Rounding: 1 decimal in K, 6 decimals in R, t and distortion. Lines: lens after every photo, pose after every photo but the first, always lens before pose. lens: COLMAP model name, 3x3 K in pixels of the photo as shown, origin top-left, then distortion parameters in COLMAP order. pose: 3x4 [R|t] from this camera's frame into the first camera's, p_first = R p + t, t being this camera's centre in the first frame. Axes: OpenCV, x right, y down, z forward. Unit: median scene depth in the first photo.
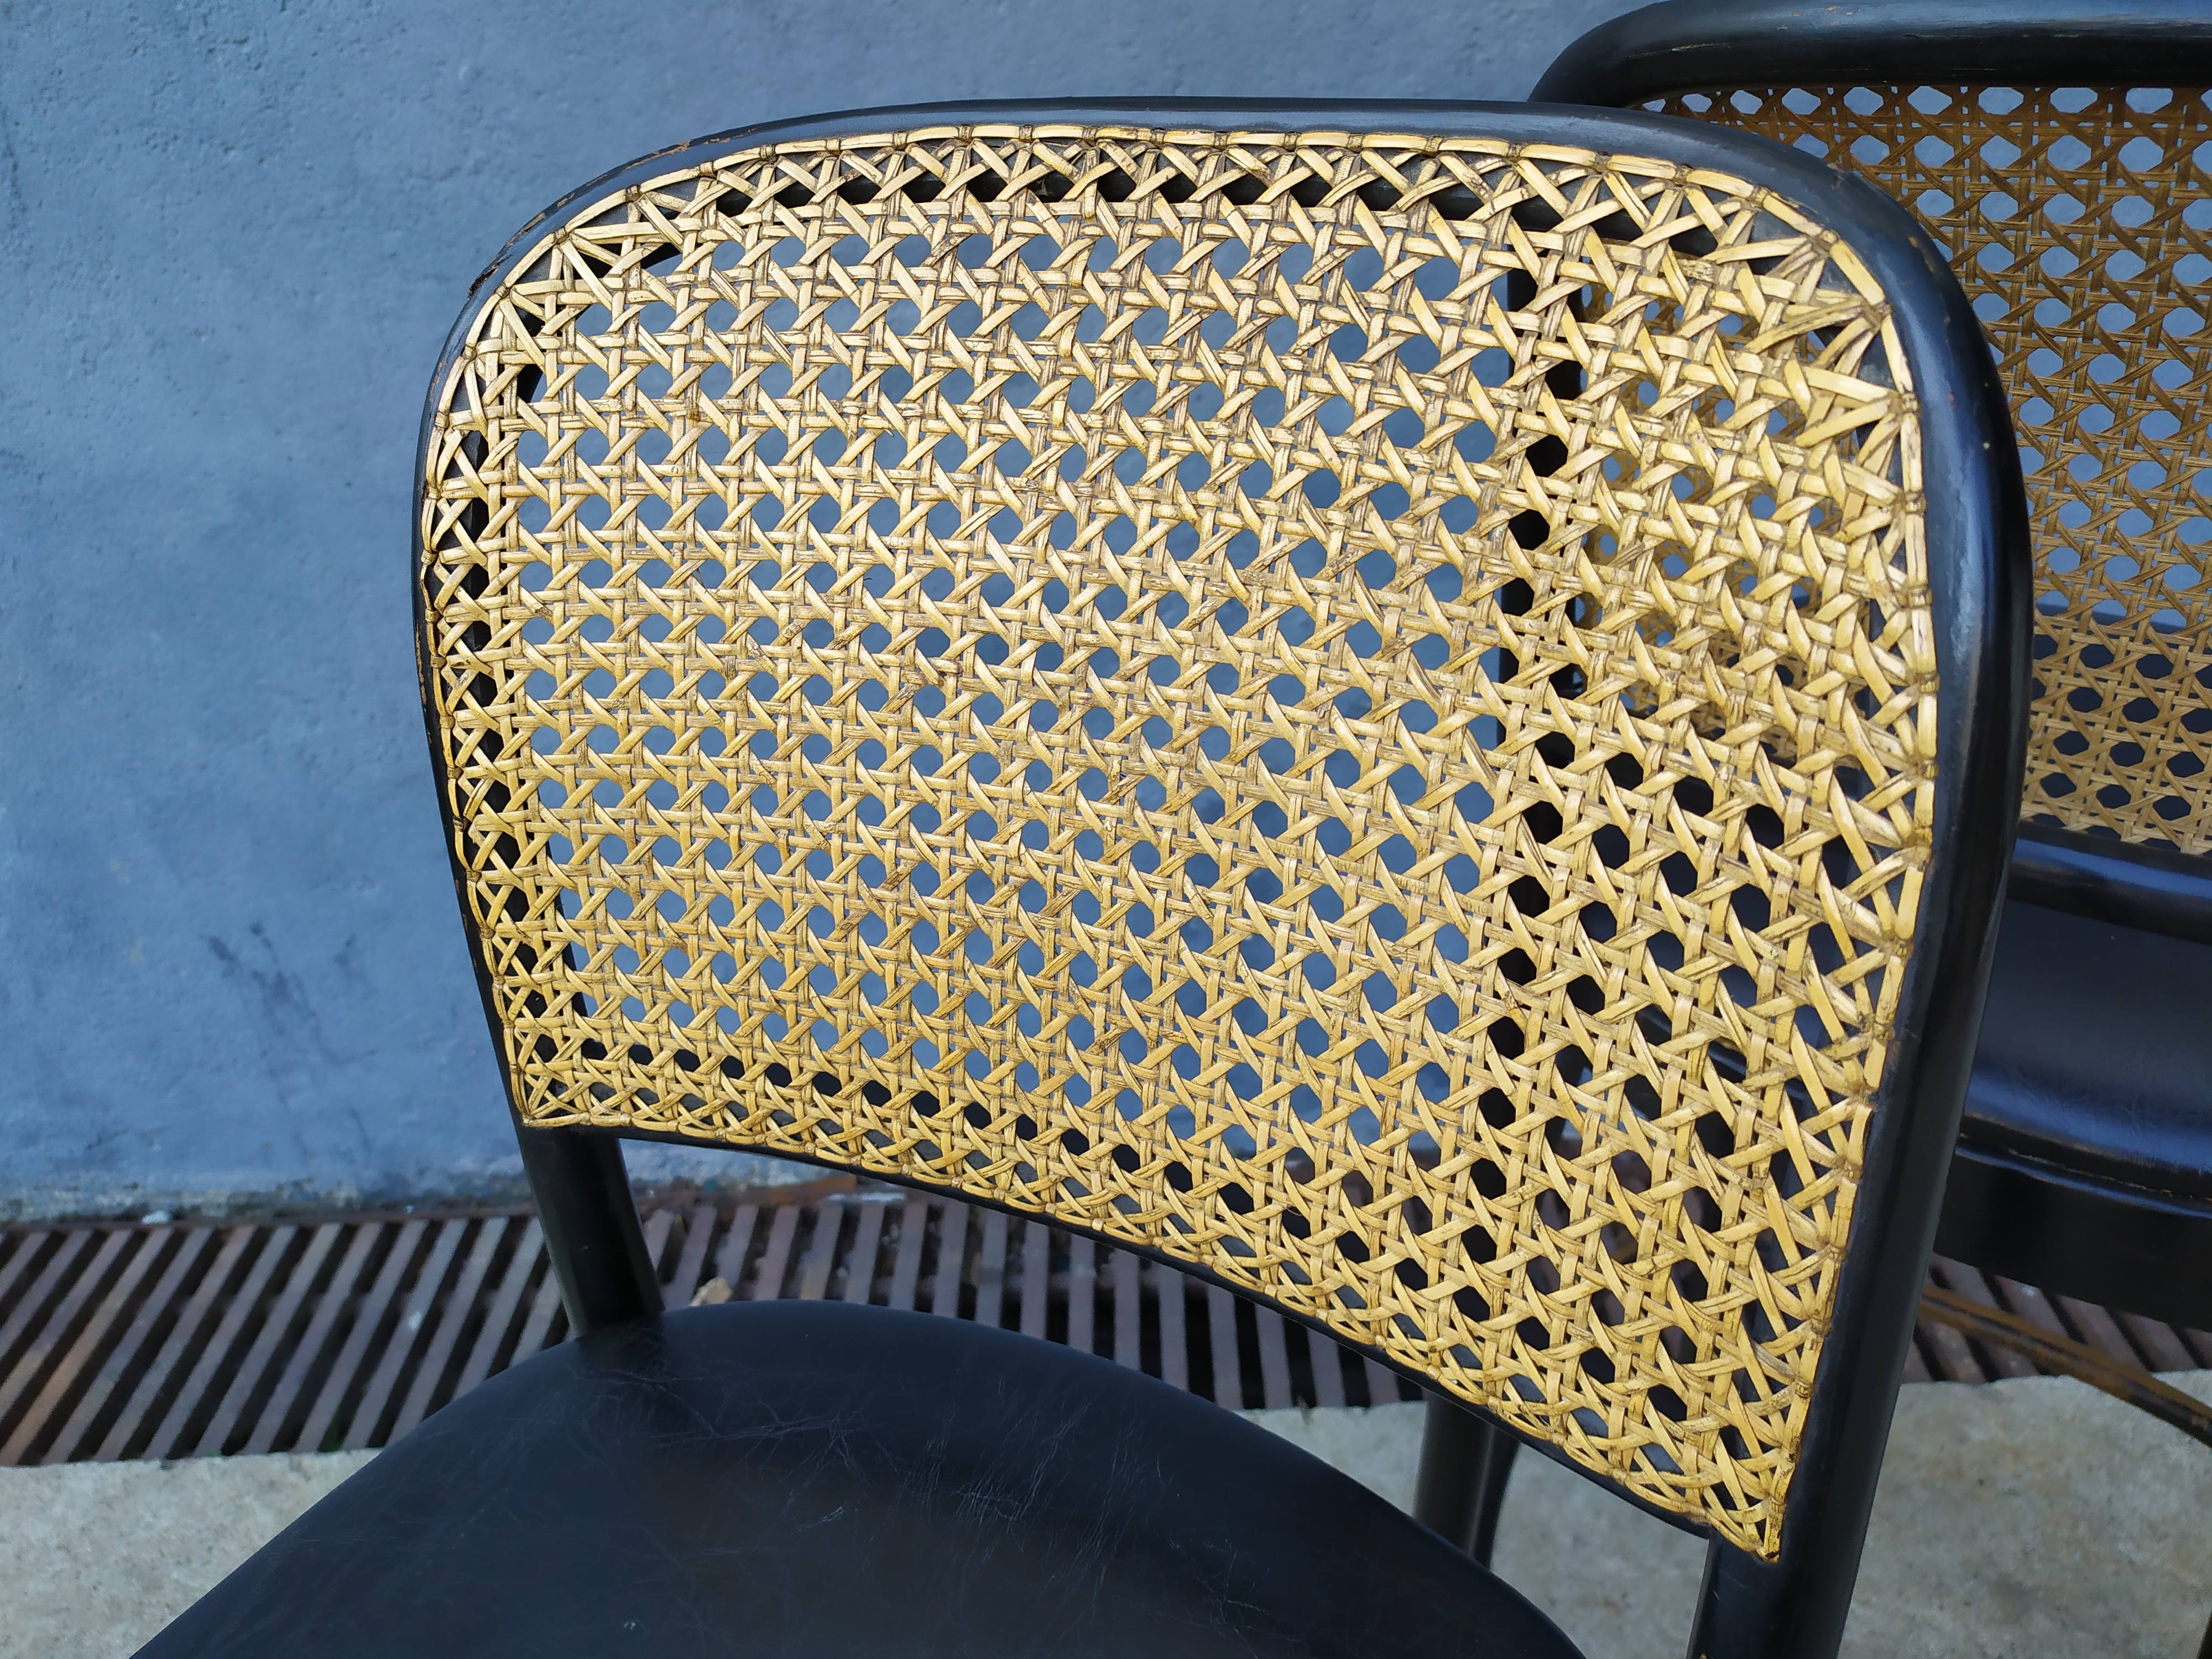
lens RADIAL K [[1700.5, 0, 1088.6], [0, 1700.5, 818.6], [0, 0, 1]] dist [0.042505, -0.051612]
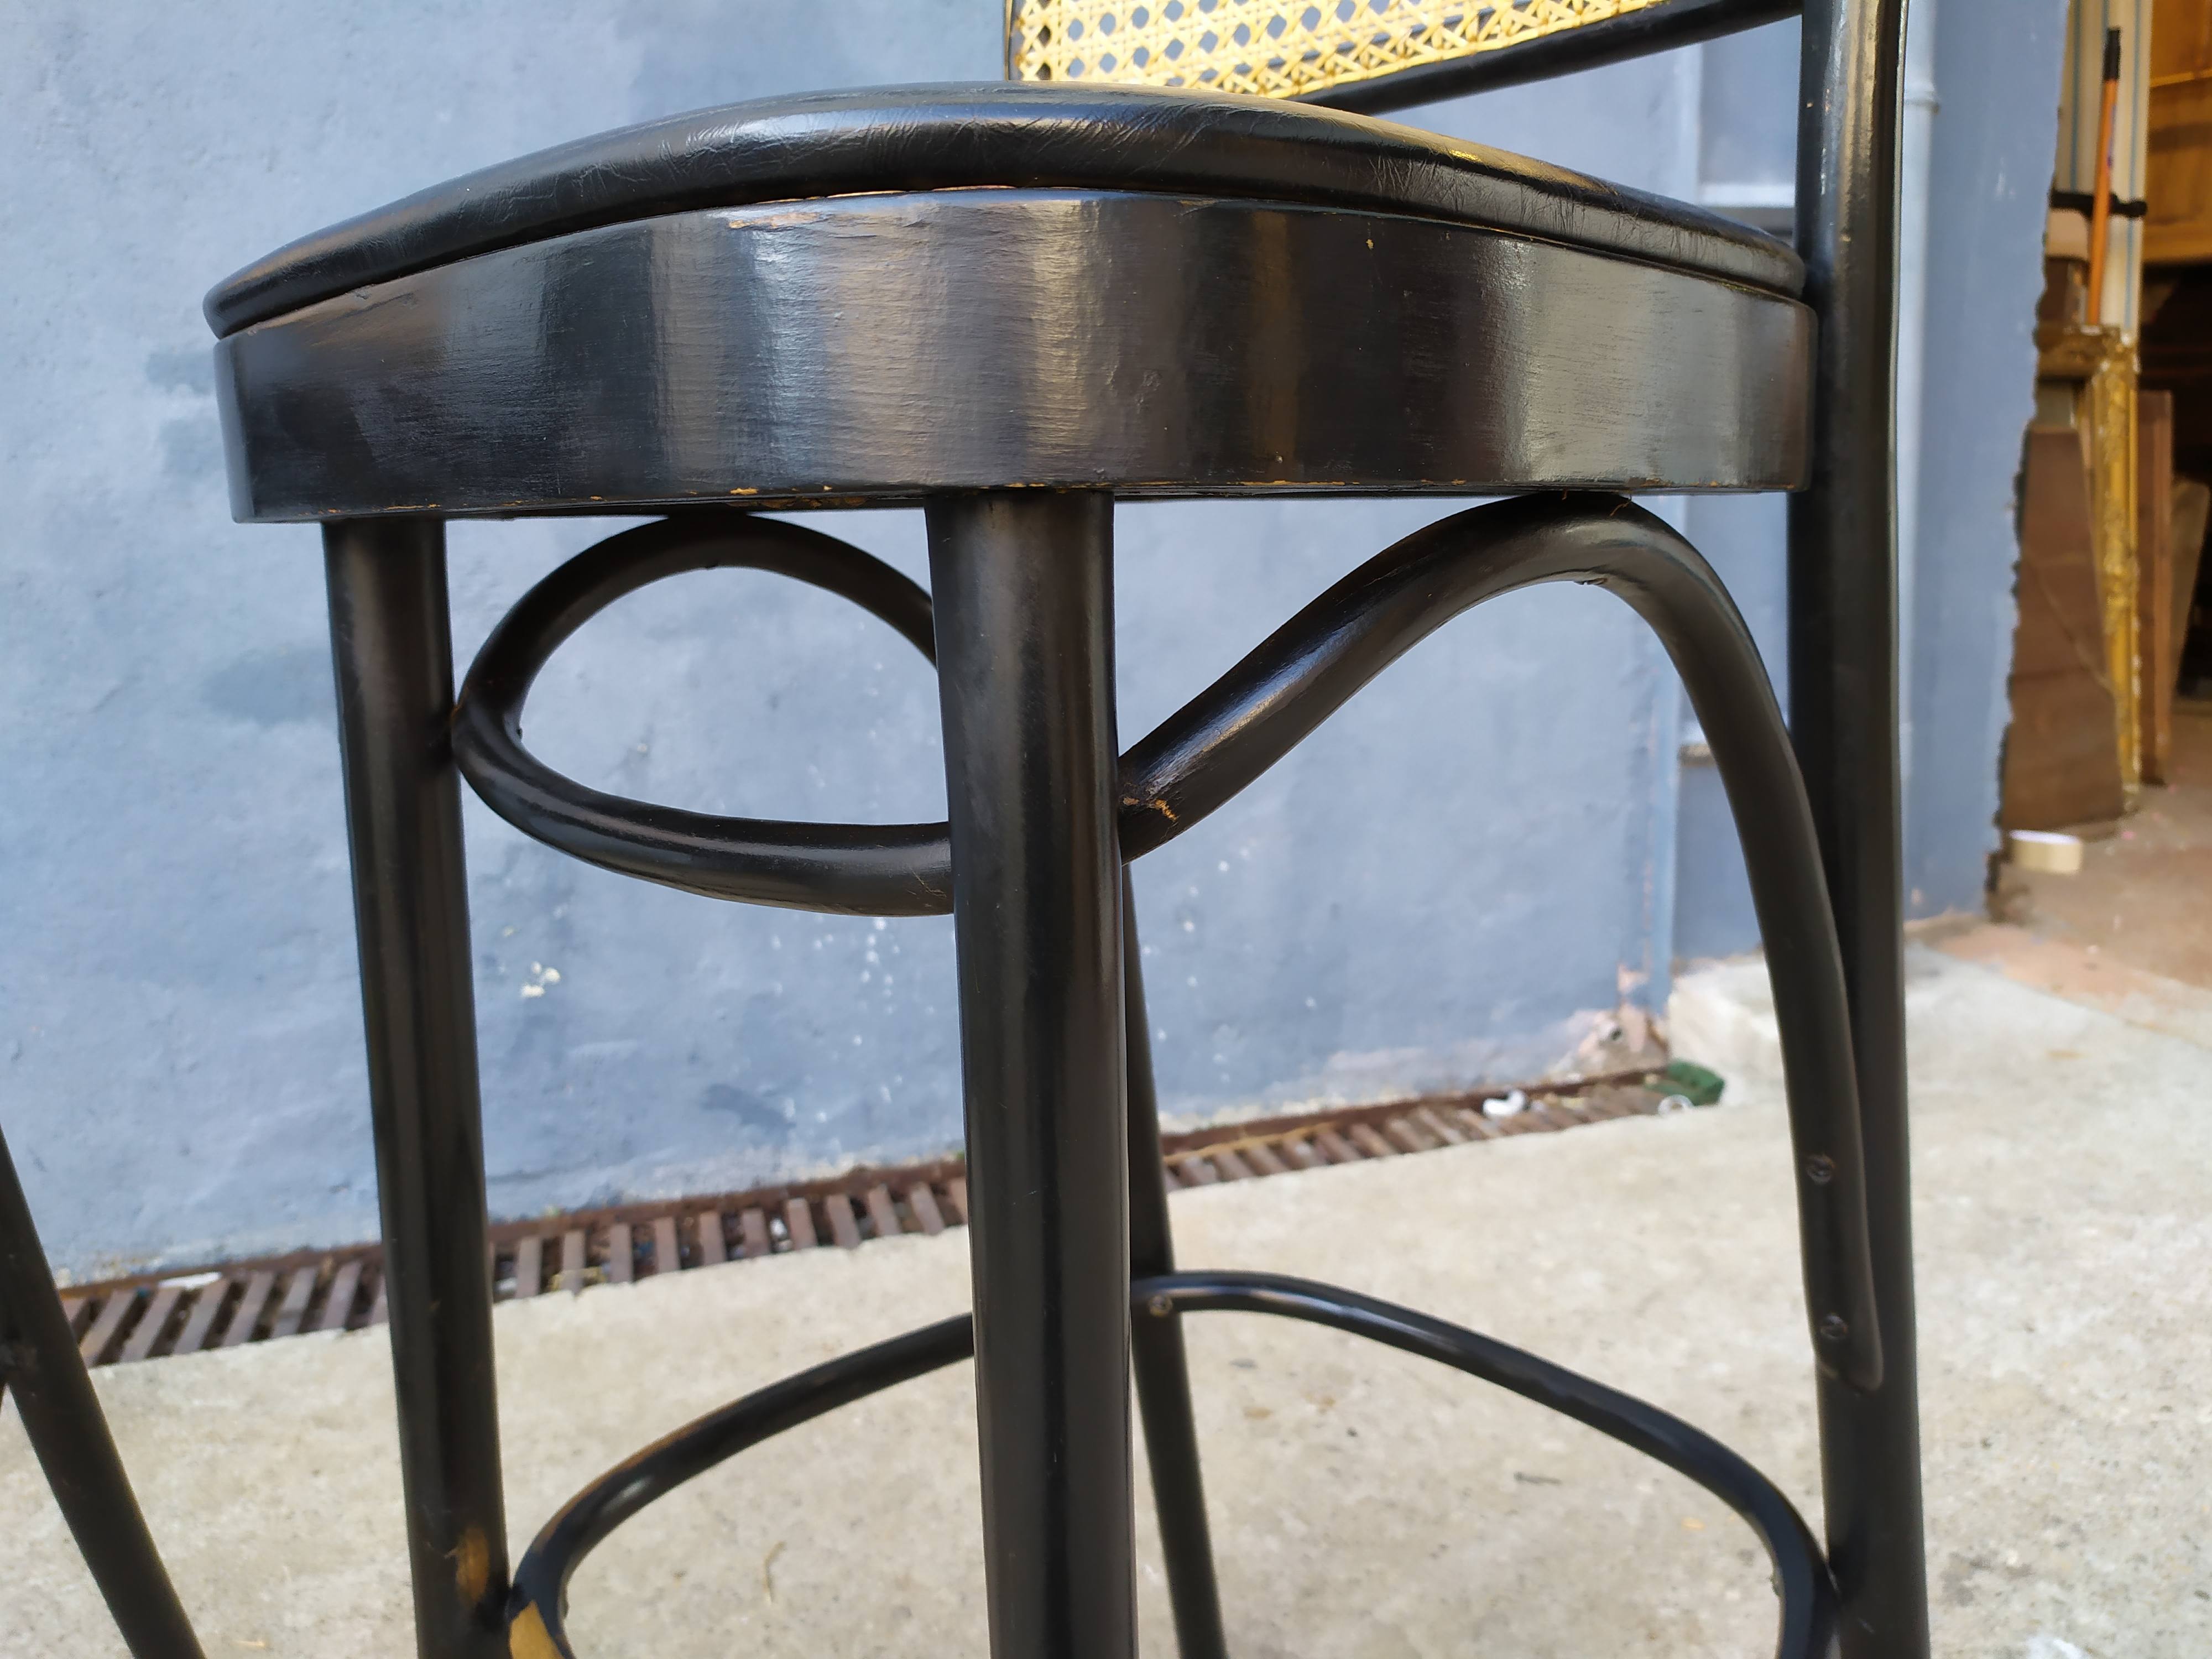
lens RADIAL K [[1700.5, 0, 1129.3], [0, 1700.5, 830.2], [0, 0, 1]] dist [0.042505, -0.051612]
pose [[0.952723, -0.018664, 0.303267, 0.123284], [0.121449, 0.938301, -0.323792, 0.415430], [-0.278513, 0.345316, 0.896207, -0.168653]]
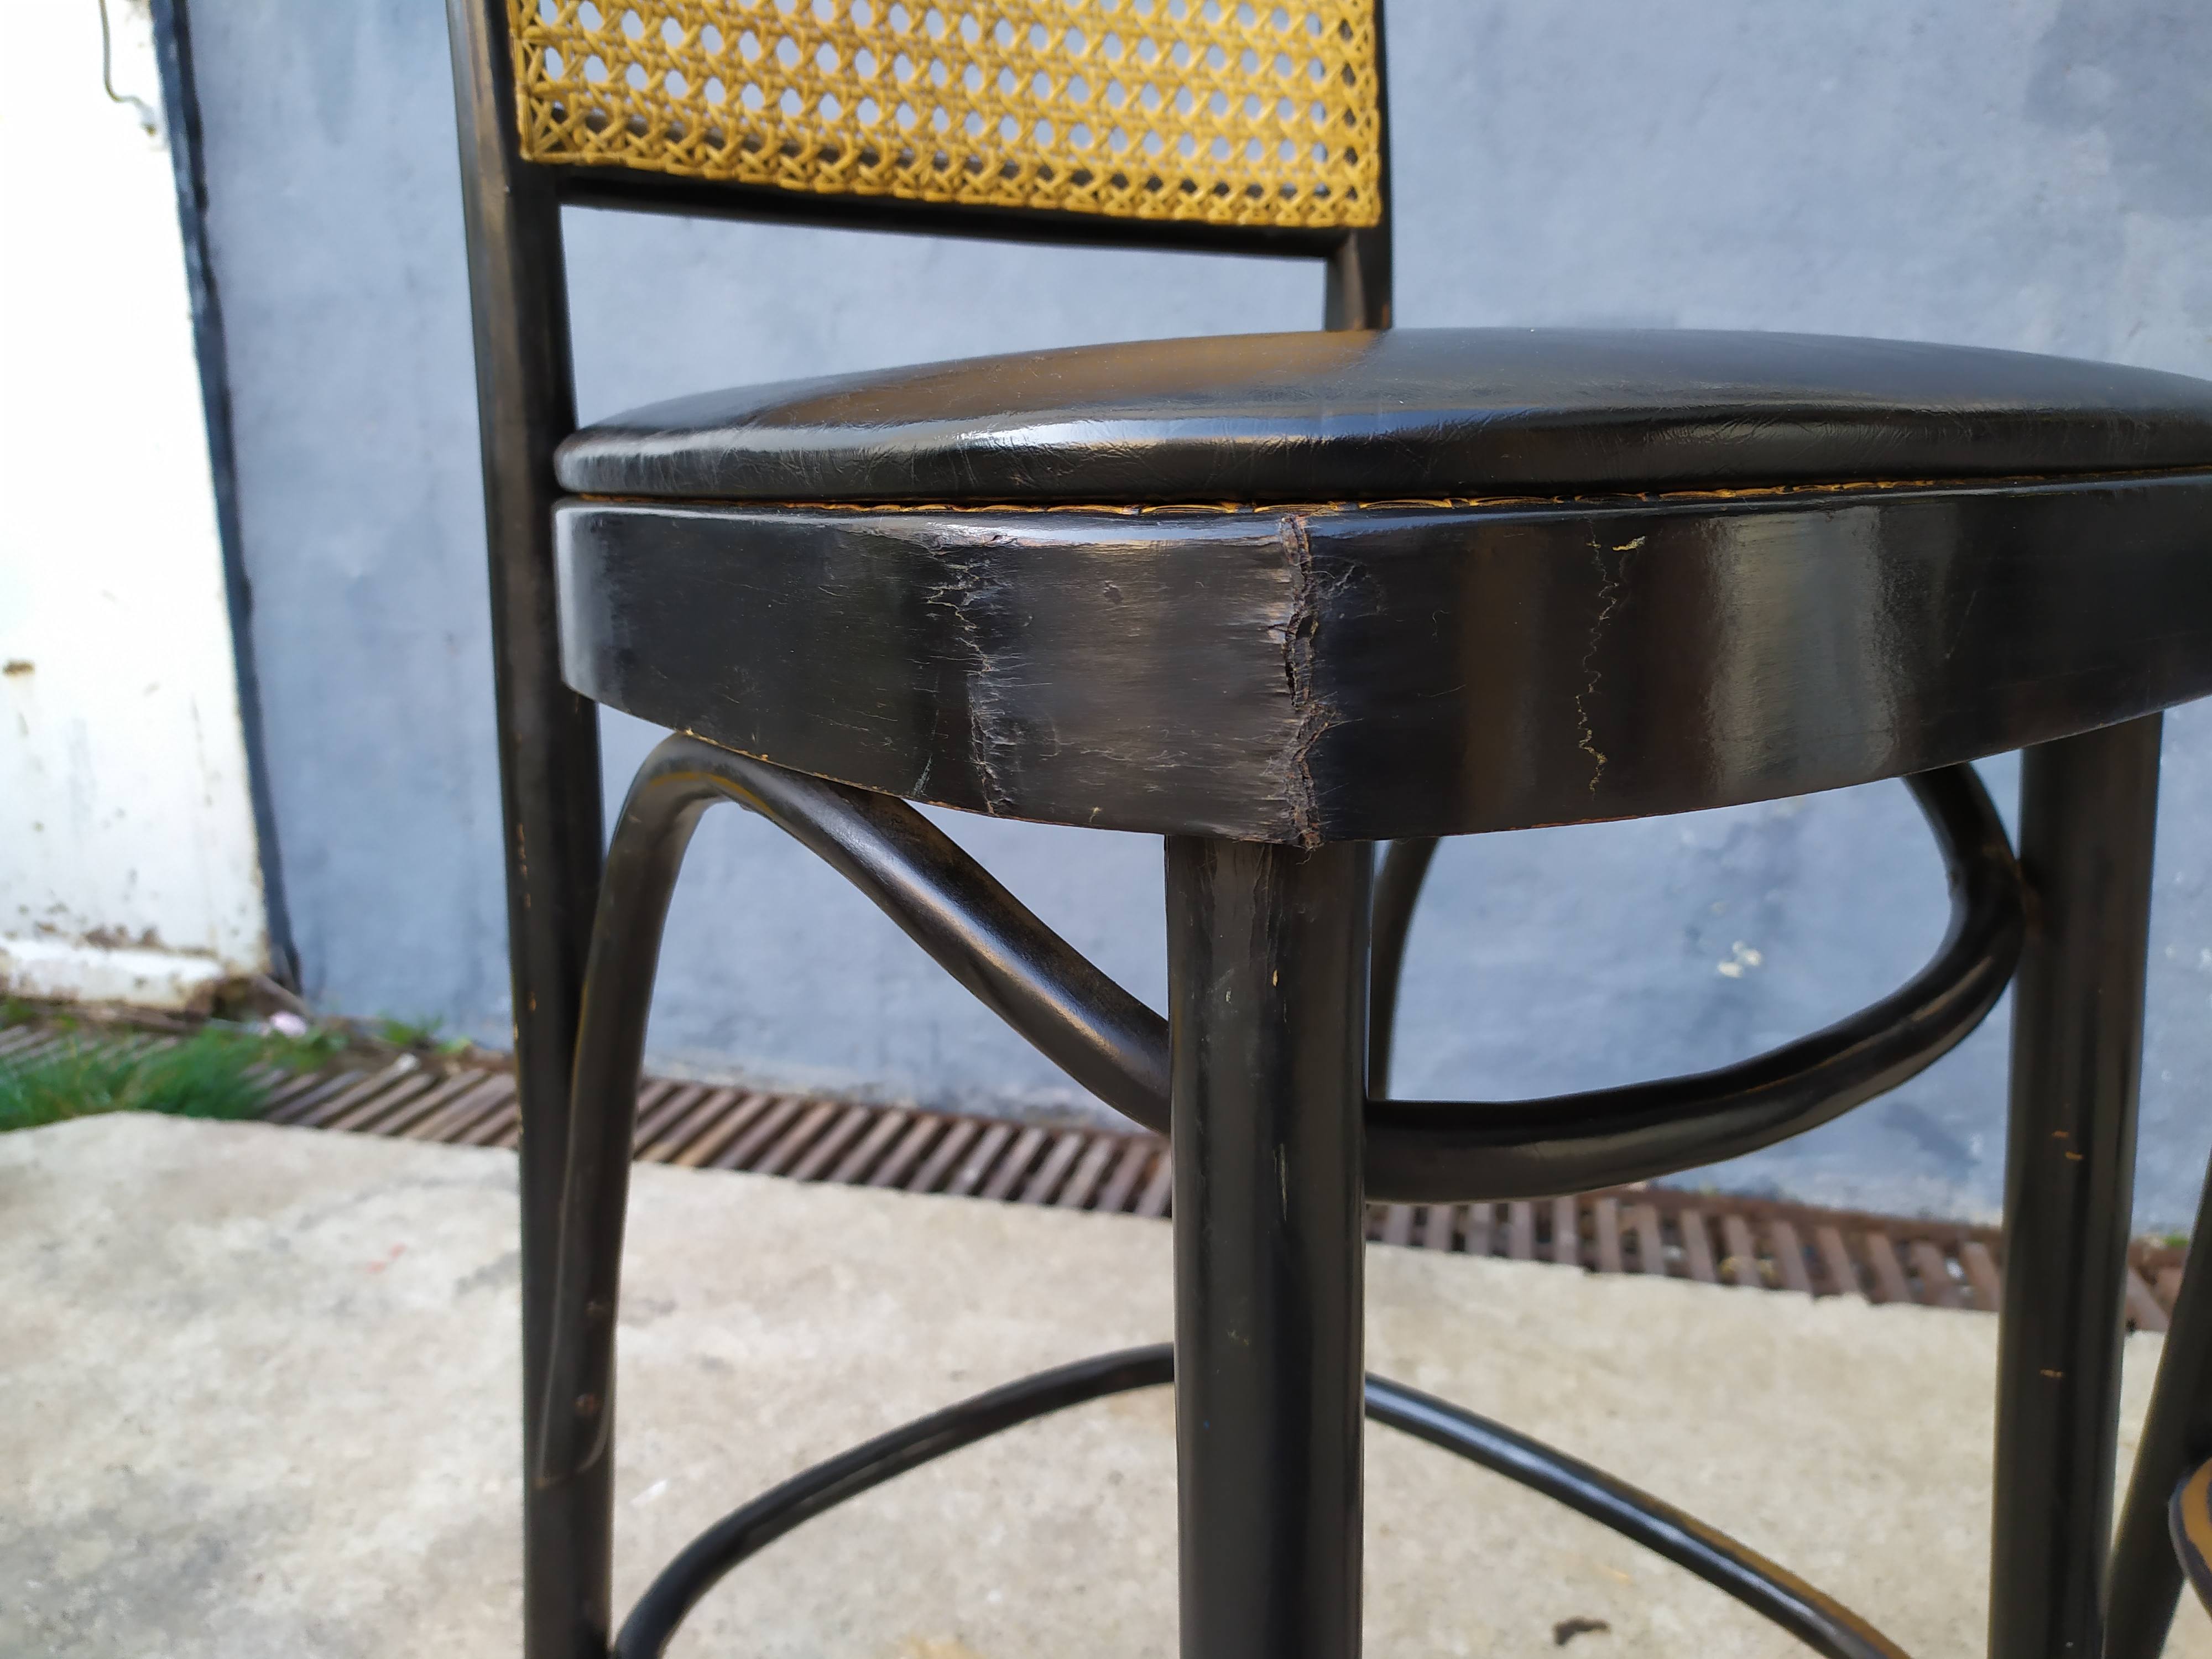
lens RADIAL K [[1700.5, 0, 1075.2], [0, 1700.5, 822.3], [0, 0, 1]] dist [0.042505, -0.051612]
pose [[0.969789, 0.133342, -0.204276, -0.126995], [-0.187220, 0.943669, -0.272833, 0.396237], [0.156389, 0.302835, 0.940124, -0.165216]]
